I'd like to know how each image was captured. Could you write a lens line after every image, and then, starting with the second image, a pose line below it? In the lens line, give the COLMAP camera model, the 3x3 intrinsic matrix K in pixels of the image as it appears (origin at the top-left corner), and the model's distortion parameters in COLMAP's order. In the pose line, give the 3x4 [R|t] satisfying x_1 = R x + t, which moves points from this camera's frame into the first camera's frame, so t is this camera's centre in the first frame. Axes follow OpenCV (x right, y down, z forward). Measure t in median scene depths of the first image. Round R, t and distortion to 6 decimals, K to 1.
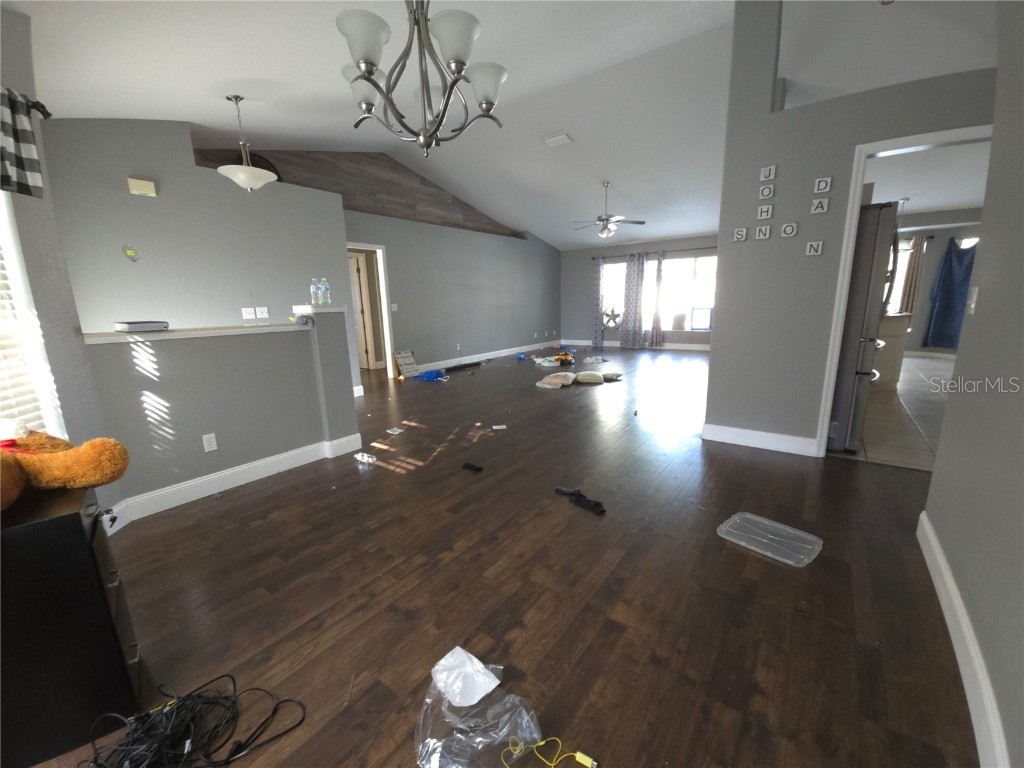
lens RADIAL K [[415.6, 0, 508.2], [0, 415.6, 391.3], [0, 0, 1]] dist [0.000845, -0.000033]
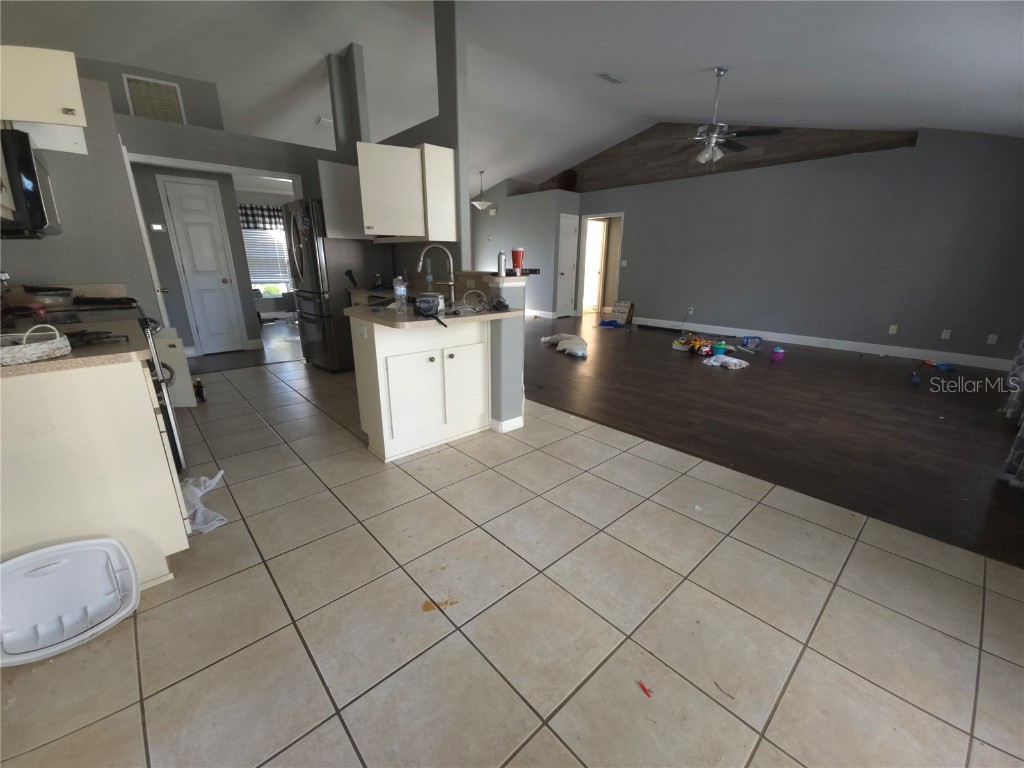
lens RADIAL K [[415.6, 0, 508.2], [0, 415.6, 391.3], [0, 0, 1]] dist [0.000845, -0.000033]
pose [[-0.192406, 0.321534, -0.927144, 0.410768], [-0.208417, 0.909853, 0.358789, -0.090200], [0.958928, 0.262266, -0.108049, 0.359196]]
